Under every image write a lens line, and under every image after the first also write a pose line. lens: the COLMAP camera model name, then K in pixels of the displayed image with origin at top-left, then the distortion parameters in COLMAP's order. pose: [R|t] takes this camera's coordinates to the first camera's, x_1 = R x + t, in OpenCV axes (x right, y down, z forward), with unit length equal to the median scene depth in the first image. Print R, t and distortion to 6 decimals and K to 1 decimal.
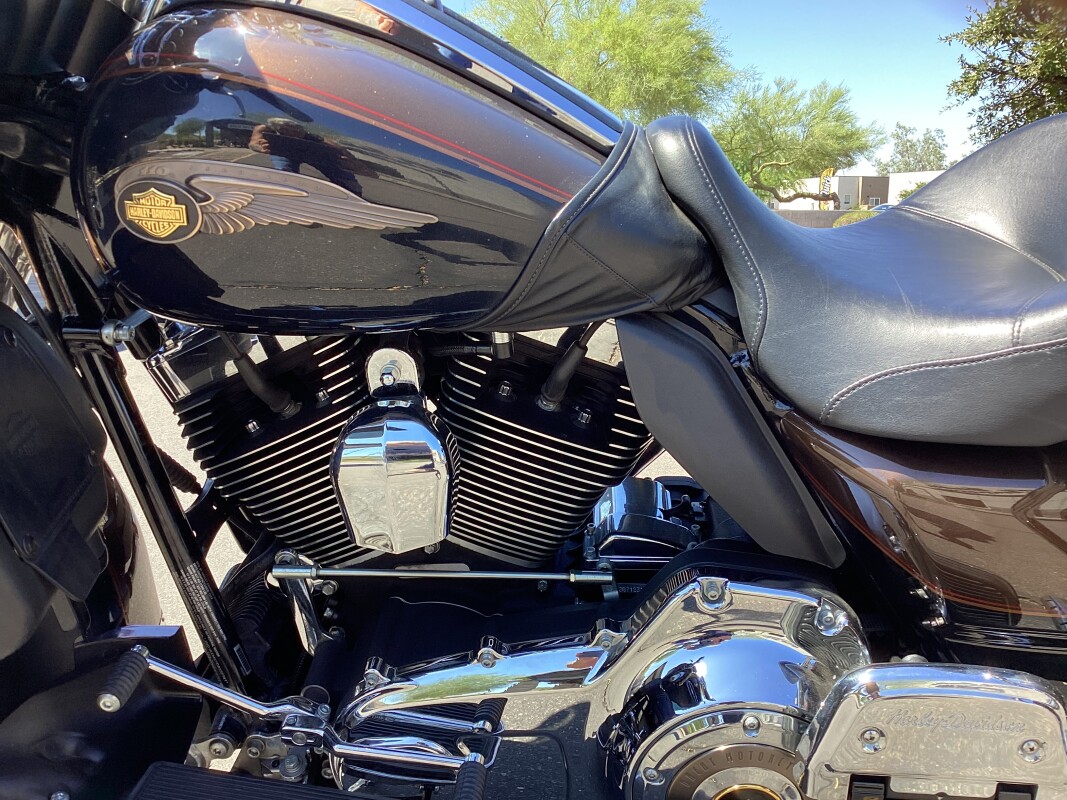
lens RADIAL K [[959.8, 0, 534.9], [0, 959.8, 401.8], [0, 0, 1]] dist [0.016467, 0.004989]
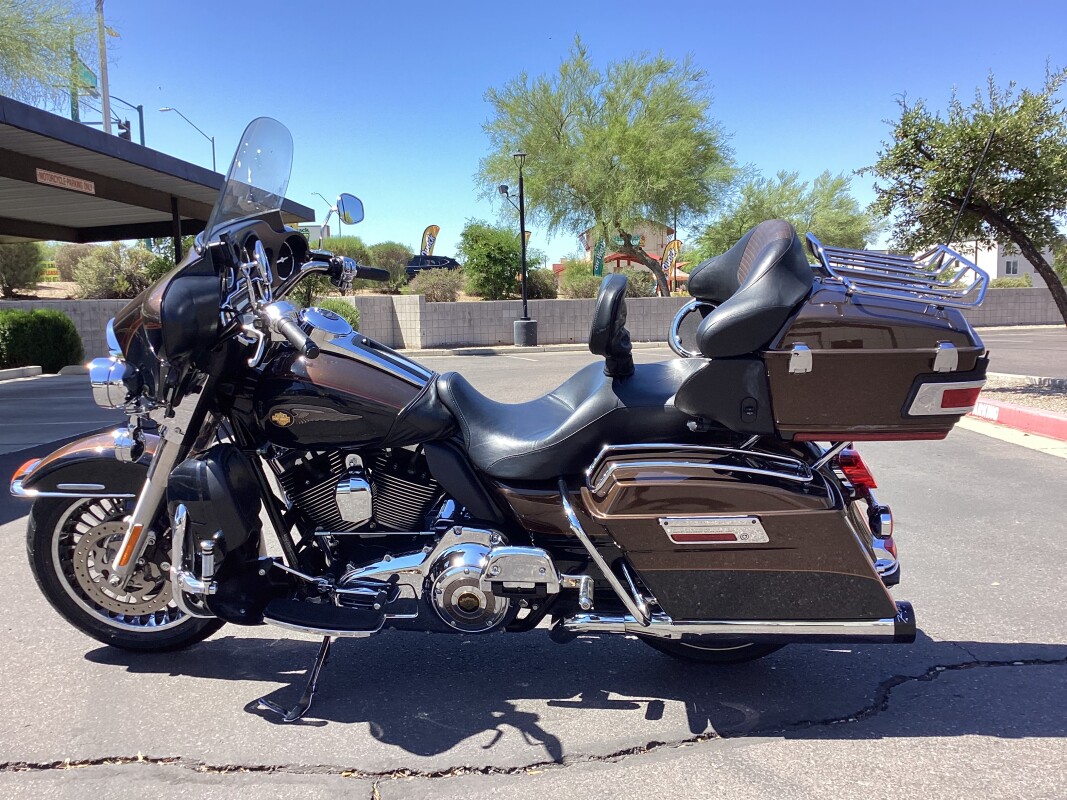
lens RADIAL K [[959.8, 0, 532.9], [0, 959.8, 398.8], [0, 0, 1]] dist [0.016467, 0.004989]
pose [[0.998779, -0.031085, -0.038406, 0.484836], [0.027572, 0.995664, -0.088842, 0.049612], [0.041001, 0.087675, 0.995305, -1.805471]]
